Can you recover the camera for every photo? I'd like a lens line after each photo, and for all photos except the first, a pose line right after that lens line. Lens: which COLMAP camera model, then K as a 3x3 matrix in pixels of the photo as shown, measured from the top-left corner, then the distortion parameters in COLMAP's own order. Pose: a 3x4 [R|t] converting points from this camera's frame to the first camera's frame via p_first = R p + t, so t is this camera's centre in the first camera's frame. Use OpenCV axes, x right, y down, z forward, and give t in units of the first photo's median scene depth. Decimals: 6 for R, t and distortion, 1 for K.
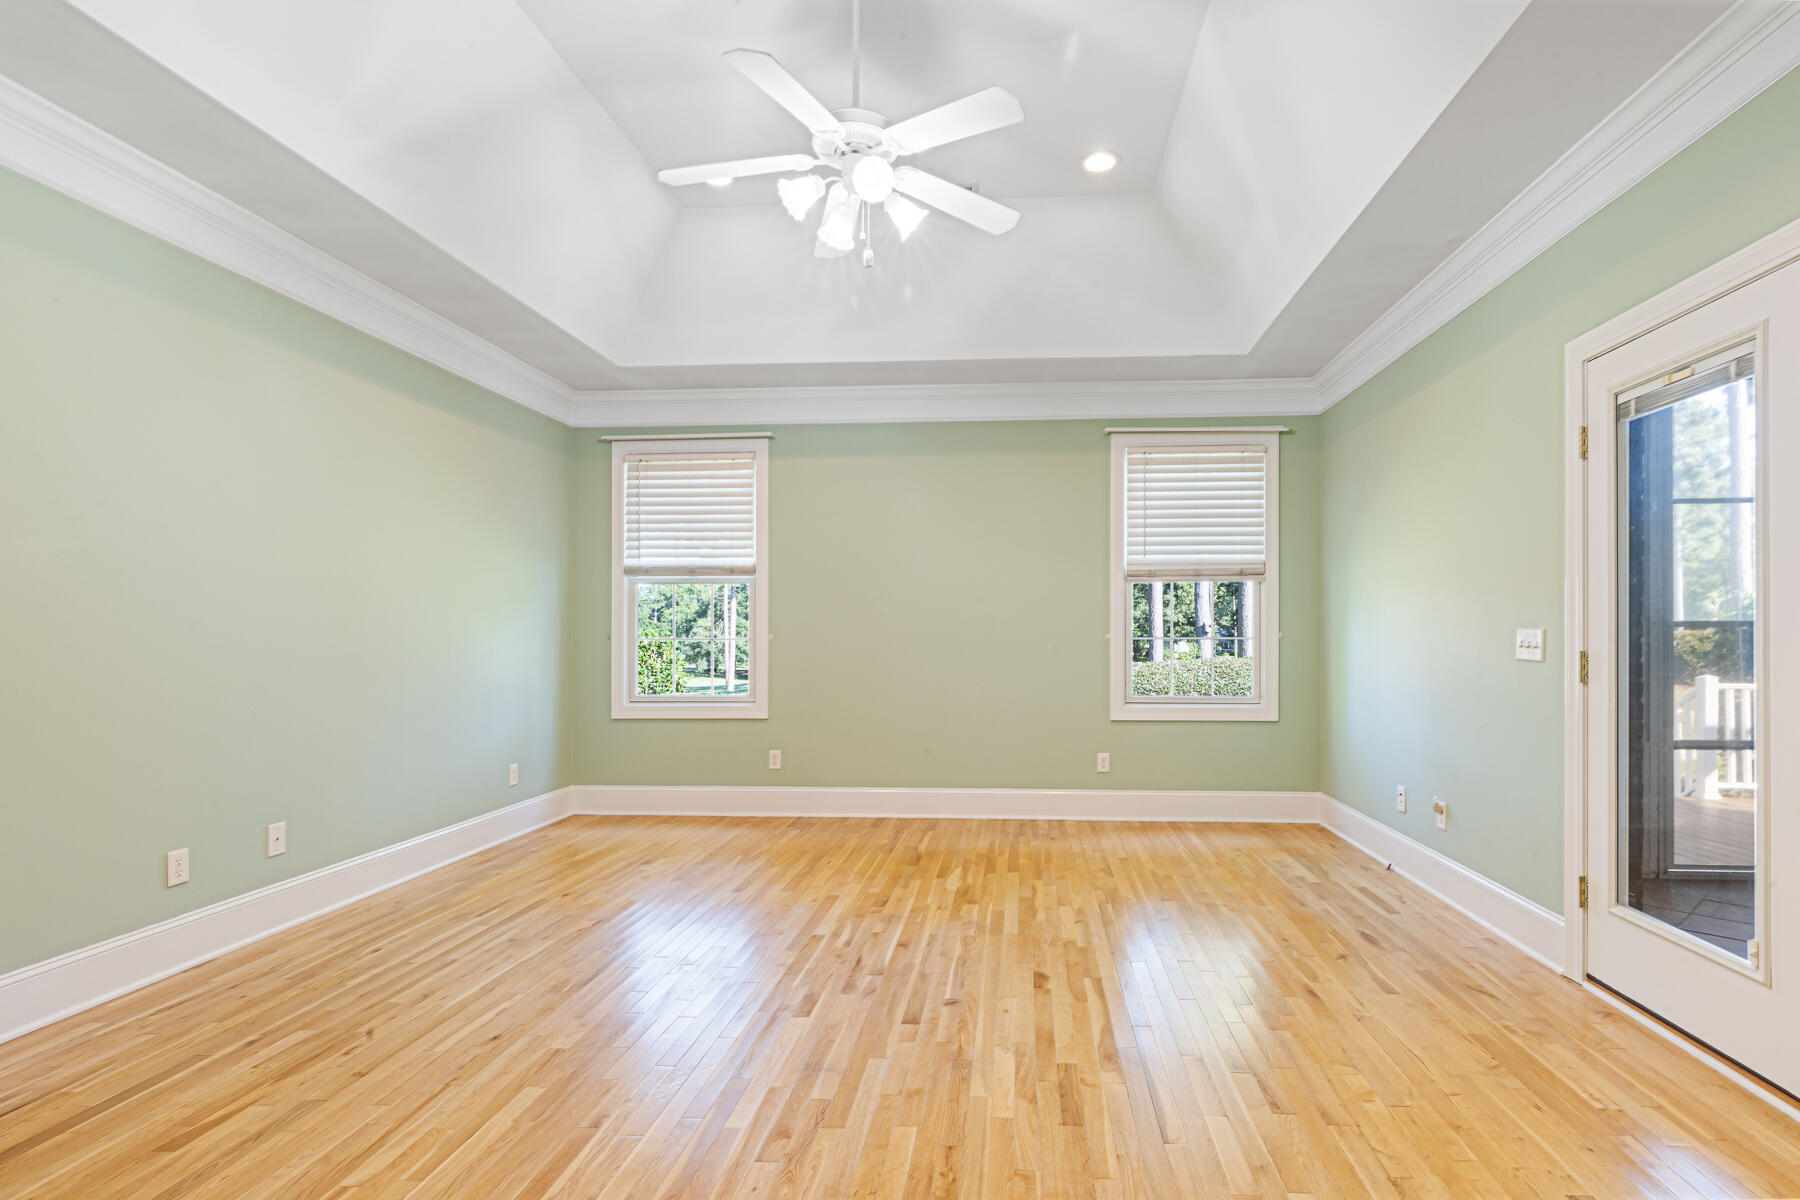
lens RADIAL K [[864.5, 0, 977.3], [0, 864.5, 630.8], [0, 0, 1]] dist [-0.003411, 0.000023]
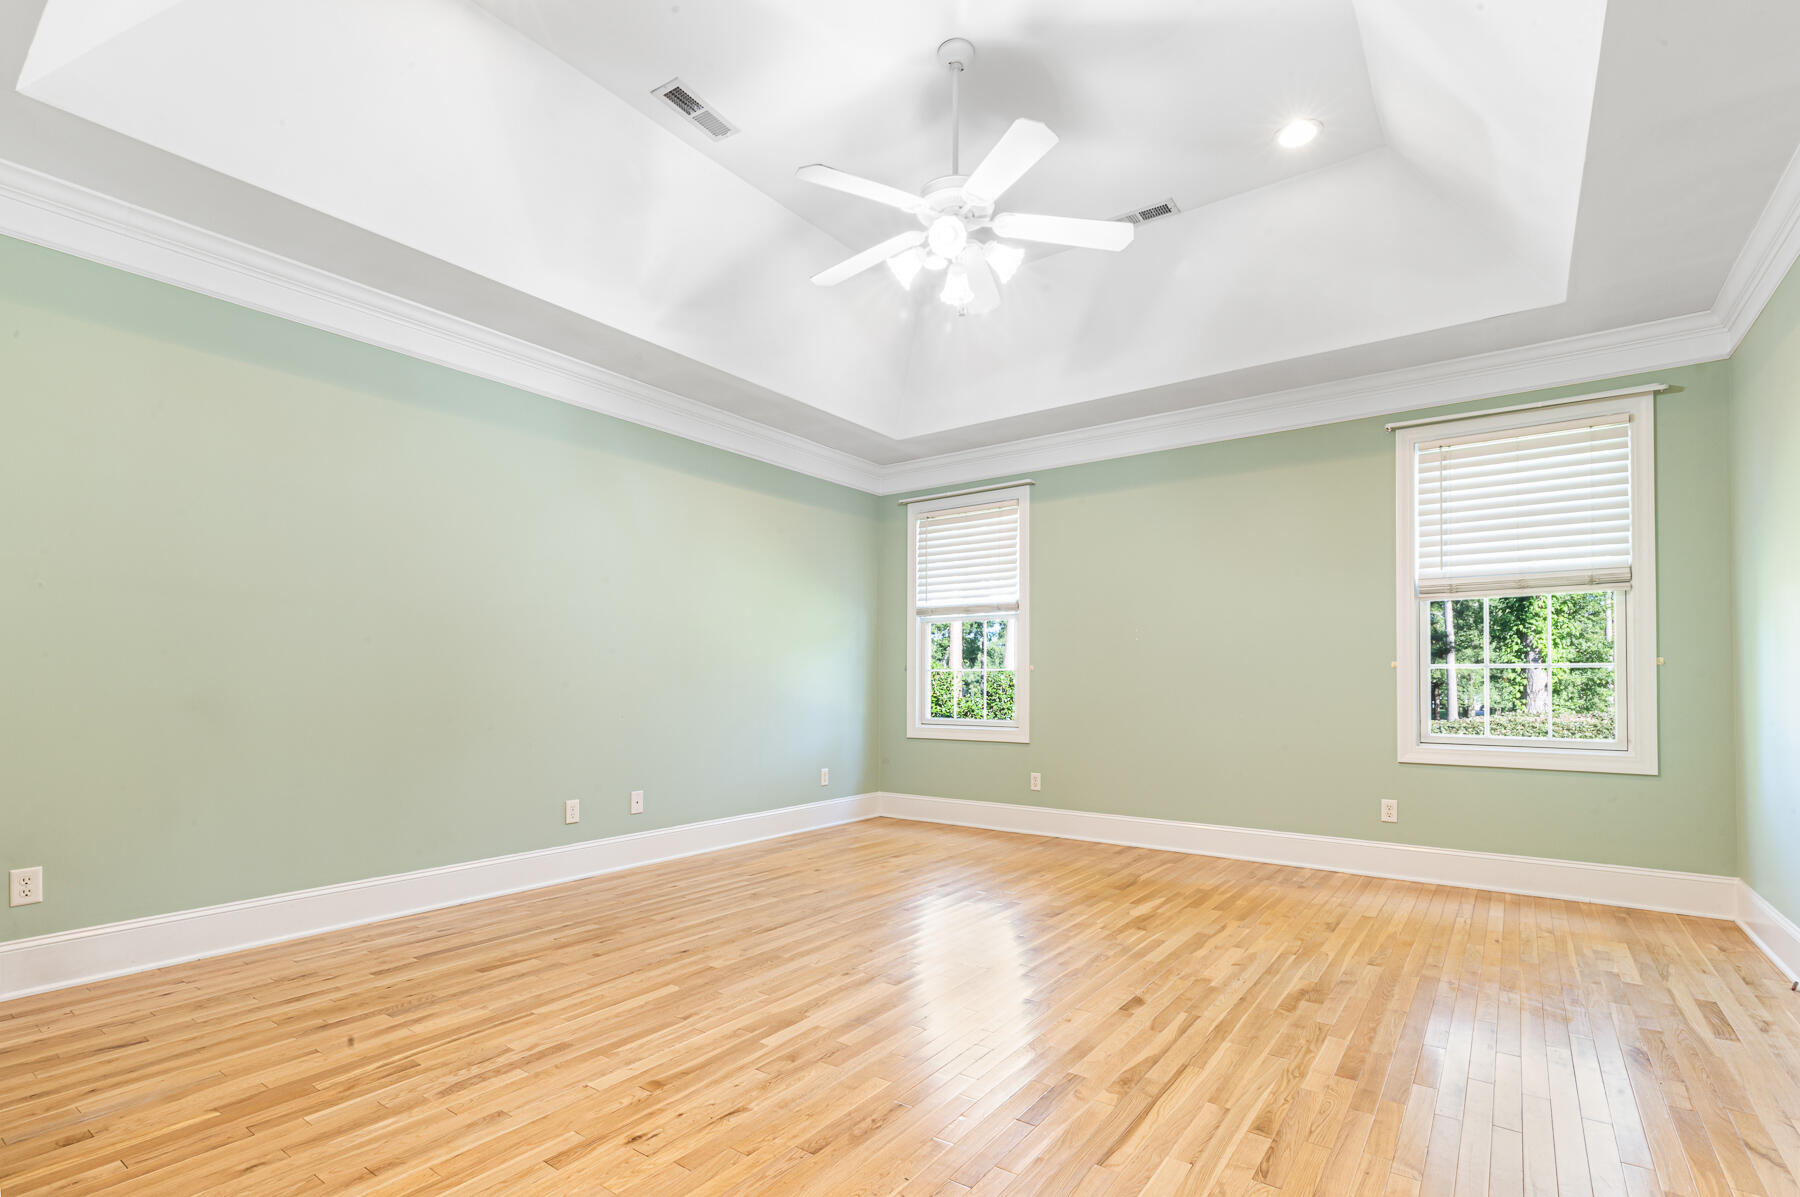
lens RADIAL K [[834.0, 0, 901.9], [0, 834.0, 660.6], [0, 0, 1]] dist [0.005356, -0.001557]
pose [[0.844407, -0.010657, -0.535596, 0.225236], [0.000442, 0.999816, -0.019197, 0.022923], [0.535701, 0.015974, 0.844256, 0.040137]]
